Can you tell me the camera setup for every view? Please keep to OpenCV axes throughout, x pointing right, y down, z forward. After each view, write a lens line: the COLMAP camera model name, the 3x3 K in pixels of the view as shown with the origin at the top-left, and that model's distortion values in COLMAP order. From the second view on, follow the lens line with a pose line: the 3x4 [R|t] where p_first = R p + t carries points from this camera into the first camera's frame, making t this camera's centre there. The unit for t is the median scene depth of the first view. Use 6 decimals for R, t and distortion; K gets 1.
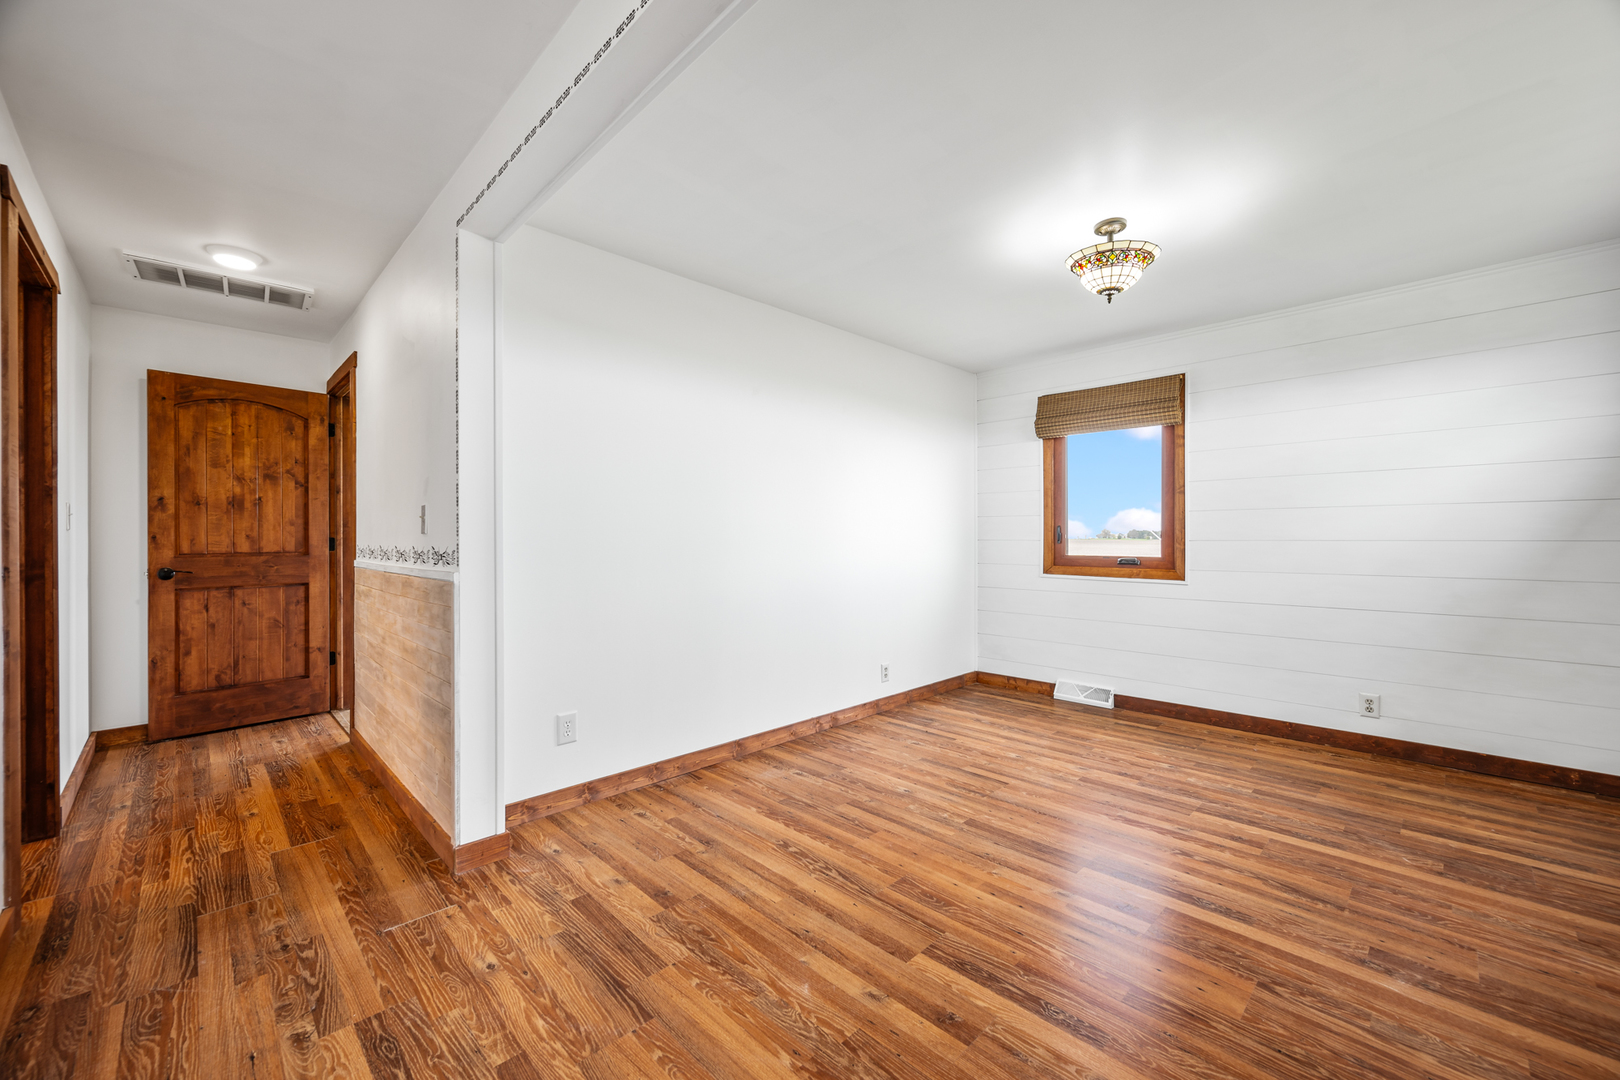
lens RADIAL K [[634.6, 0, 810.0], [0, 634.6, 540.0], [0, 0, 1]] dist [0.001772, -0.000023]
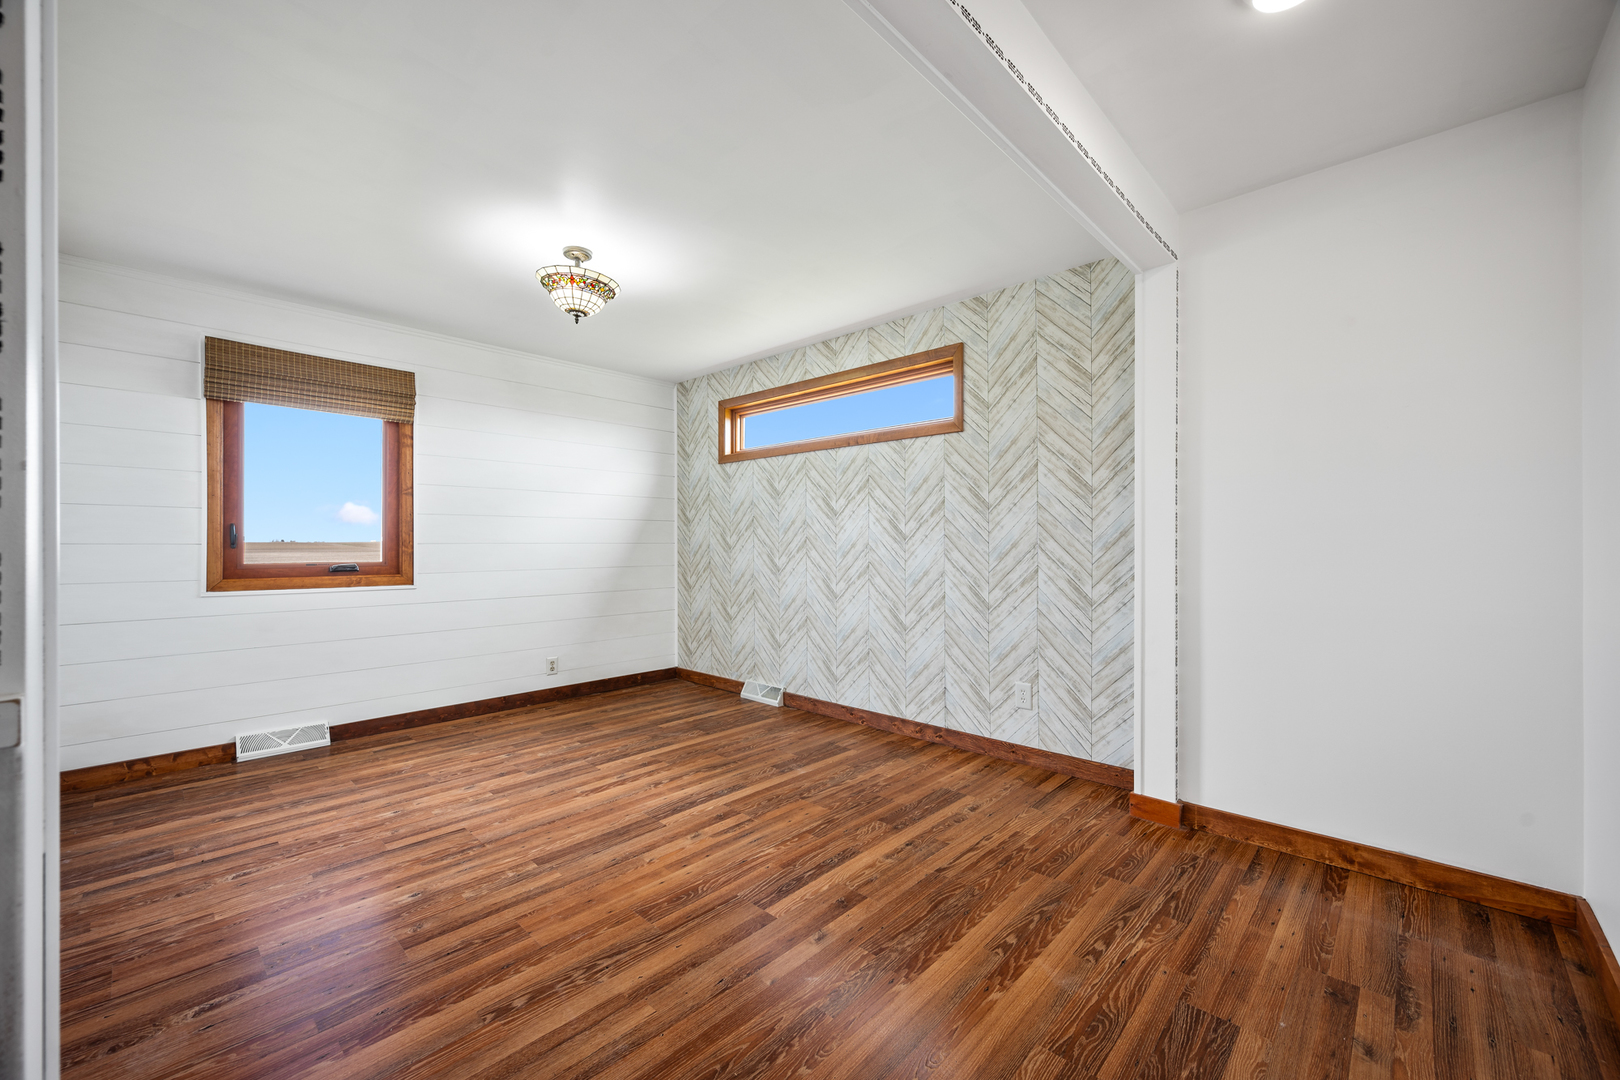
lens RADIAL K [[642.7, 0, 814.6], [0, 642.7, 543.3], [0, 0, 1]] dist [-0.003797, 0.000066]
pose [[-0.042275, 0.000832, 0.999106, -0.594653], [0.003557, 0.999993, -0.000682, 0.004747], [-0.999100, 0.003525, -0.042278, 0.595840]]
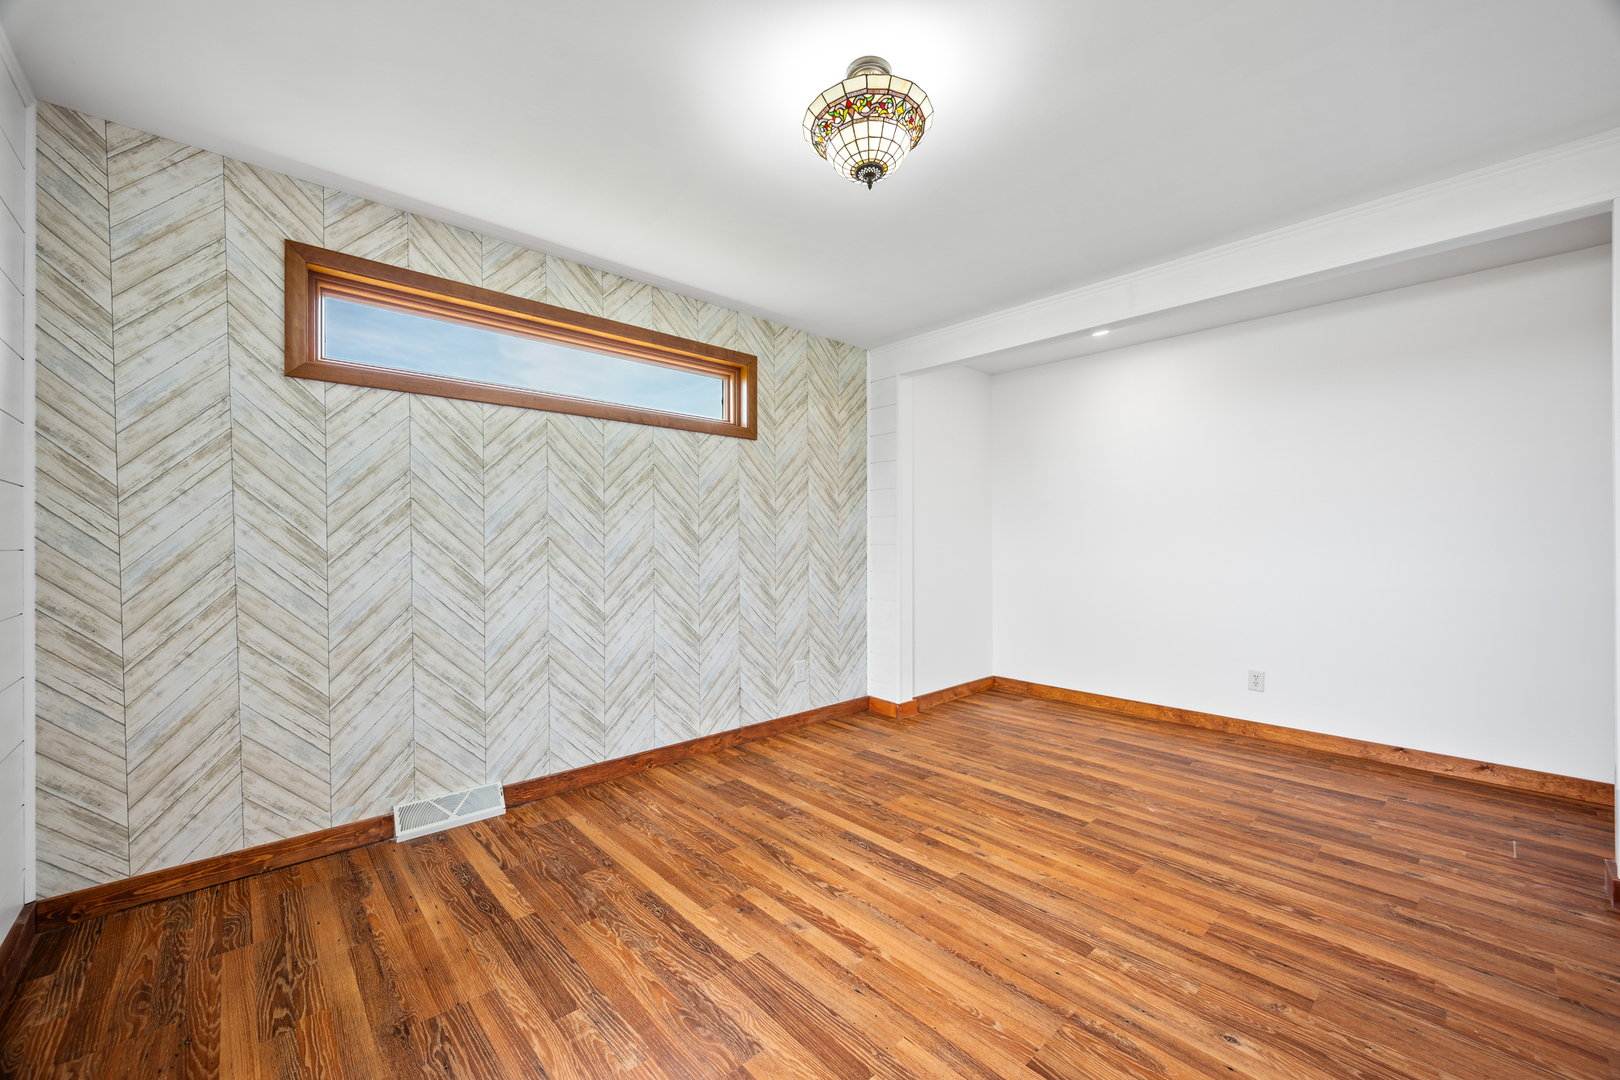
lens RADIAL K [[634.6, 0, 810.0], [0, 634.6, 540.0], [0, 0, 1]] dist [0.001772, -0.000023]
pose [[-0.999508, 0.005341, 0.030894, 0.480616], [0.005275, 0.999984, -0.002220, -0.003006], [-0.030905, -0.002056, -0.999520, 1.550912]]
